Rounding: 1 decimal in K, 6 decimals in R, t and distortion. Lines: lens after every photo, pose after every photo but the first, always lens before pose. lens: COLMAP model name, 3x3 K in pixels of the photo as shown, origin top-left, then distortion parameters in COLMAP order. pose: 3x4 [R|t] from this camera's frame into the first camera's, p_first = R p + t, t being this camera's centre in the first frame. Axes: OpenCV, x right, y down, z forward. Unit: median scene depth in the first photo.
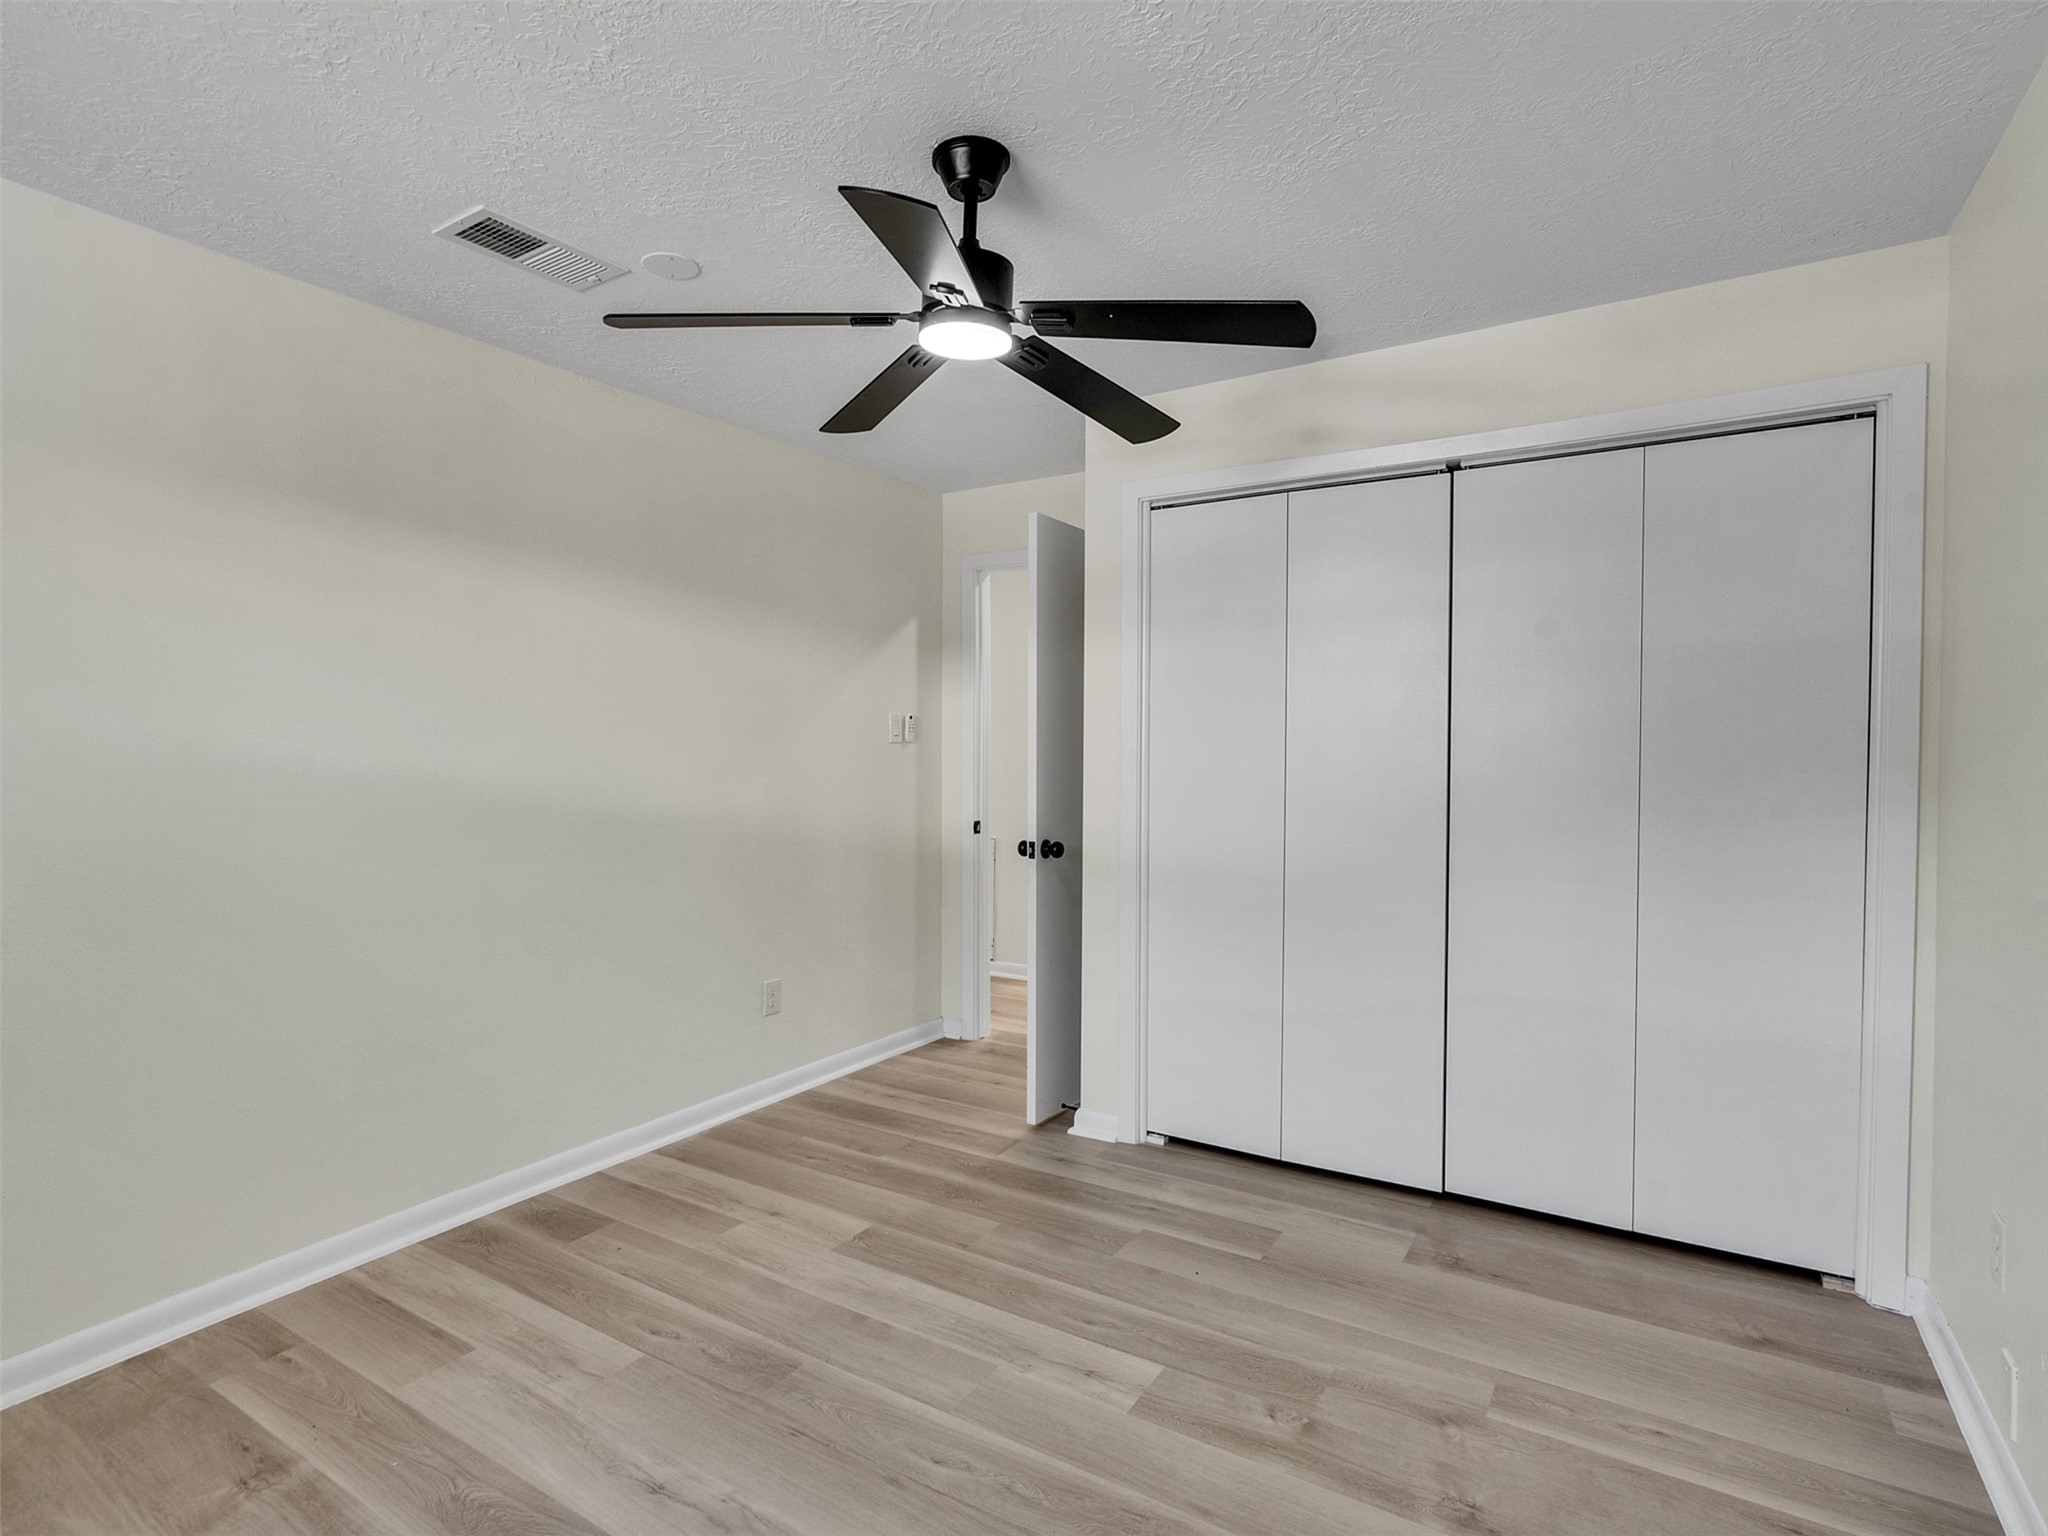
lens RADIAL K [[1047.1, 0, 1021.0], [0, 1047.1, 765.5], [0, 0, 1]] dist [-0.010636, 0.005972]
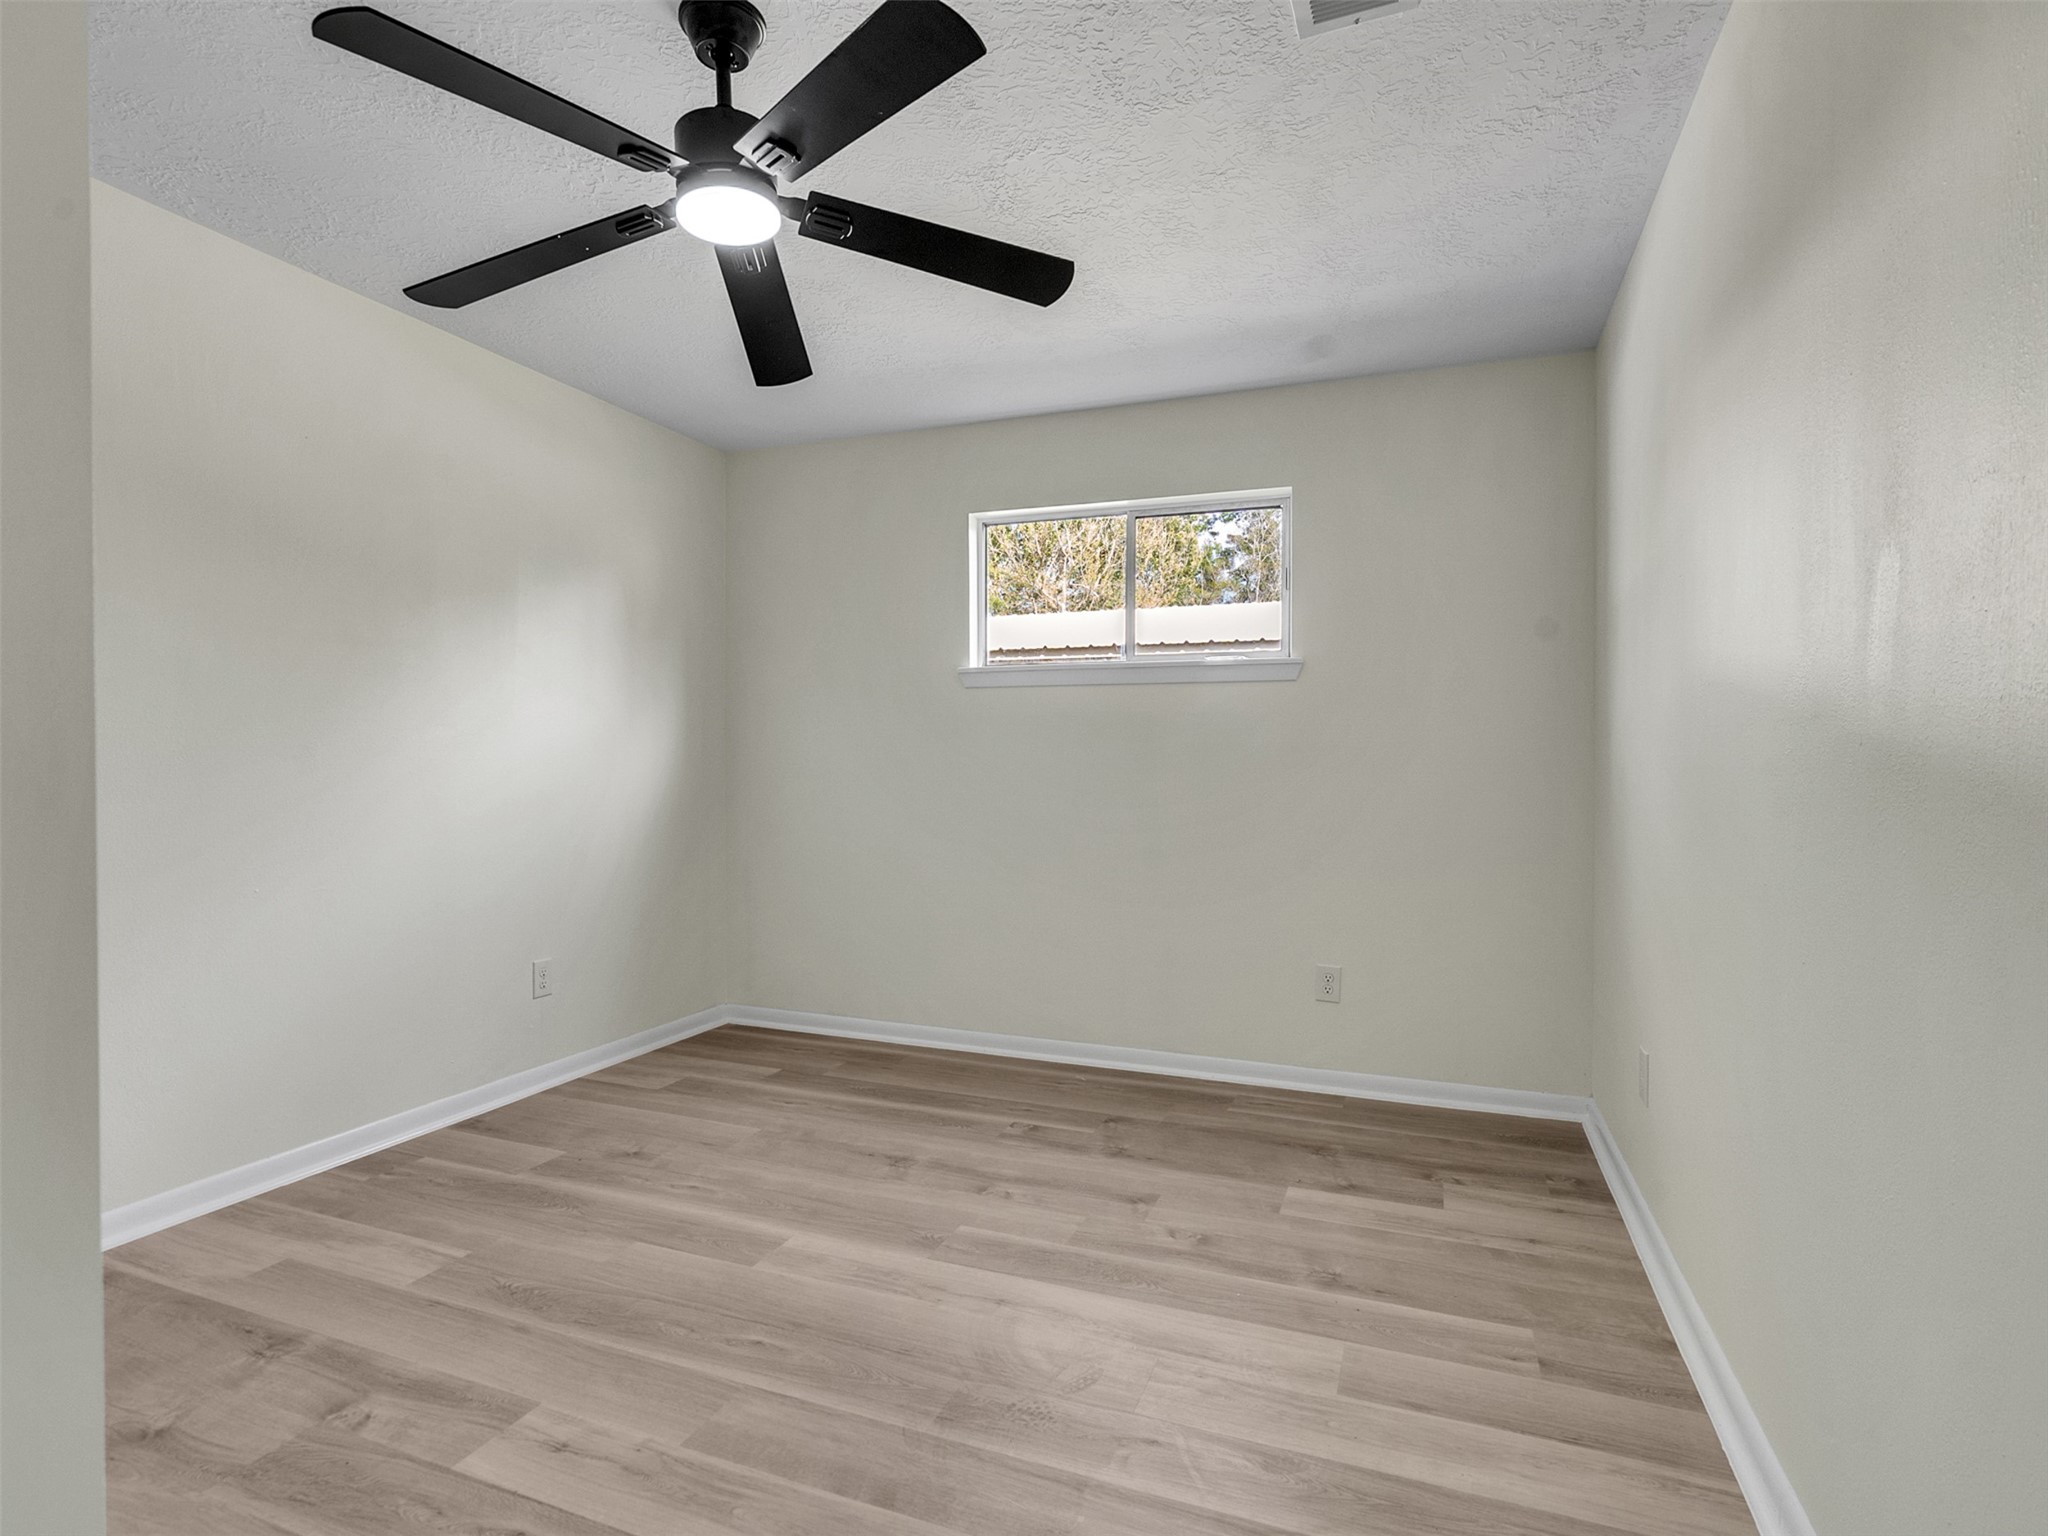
lens RADIAL K [[1047.1, 0, 1022.6], [0, 1047.1, 764.9], [0, 0, 1]] dist [-0.010636, 0.005972]
pose [[-0.983584, -0.000279, -0.180448, -0.136729], [-0.003299, 0.999859, 0.016436, 0.055139], [0.180418, 0.016761, -0.983447, 1.860736]]
